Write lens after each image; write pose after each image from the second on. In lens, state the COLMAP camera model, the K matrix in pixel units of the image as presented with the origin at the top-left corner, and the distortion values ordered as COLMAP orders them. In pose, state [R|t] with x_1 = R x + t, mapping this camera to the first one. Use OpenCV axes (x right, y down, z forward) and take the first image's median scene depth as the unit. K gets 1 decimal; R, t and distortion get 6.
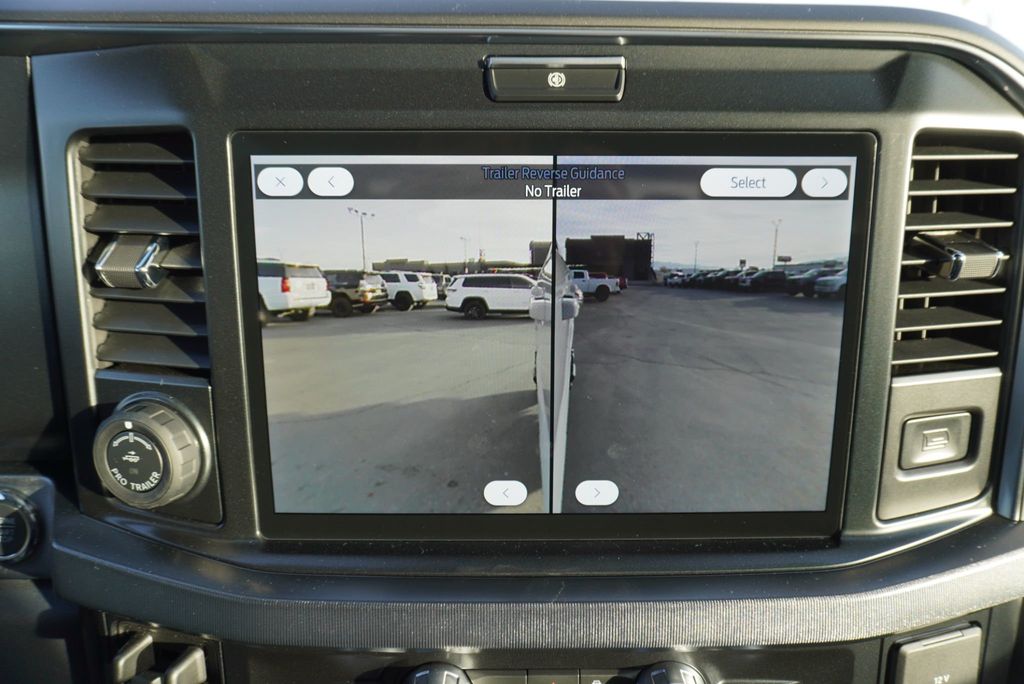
lens RADIAL K [[648.0, 0, 512.0], [0, 648.0, 342.0], [0, 0, 1]] dist [-0.028102, -0.000423]
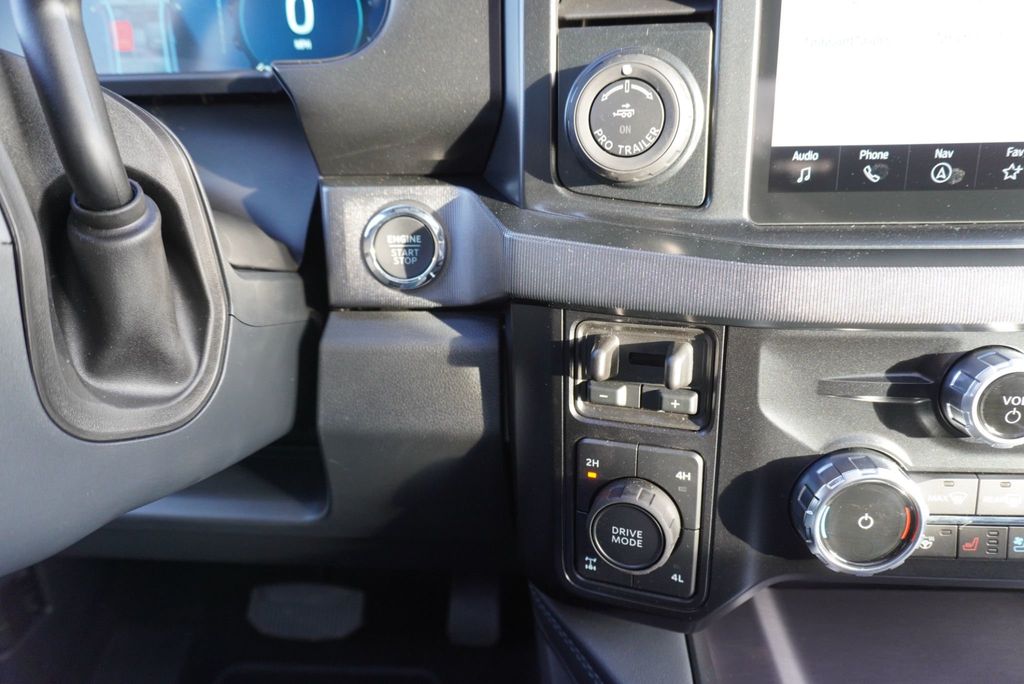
lens RADIAL K [[646.3, 0, 517.0], [0, 646.3, 340.6], [0, 0, 1]] dist [-0.030414, 0.001499]
pose [[0.995601, 0.004444, -0.093591, -0.646817], [0.000973, 0.998330, 0.057756, 0.430904], [0.093691, -0.057593, 0.993934, 0.110350]]
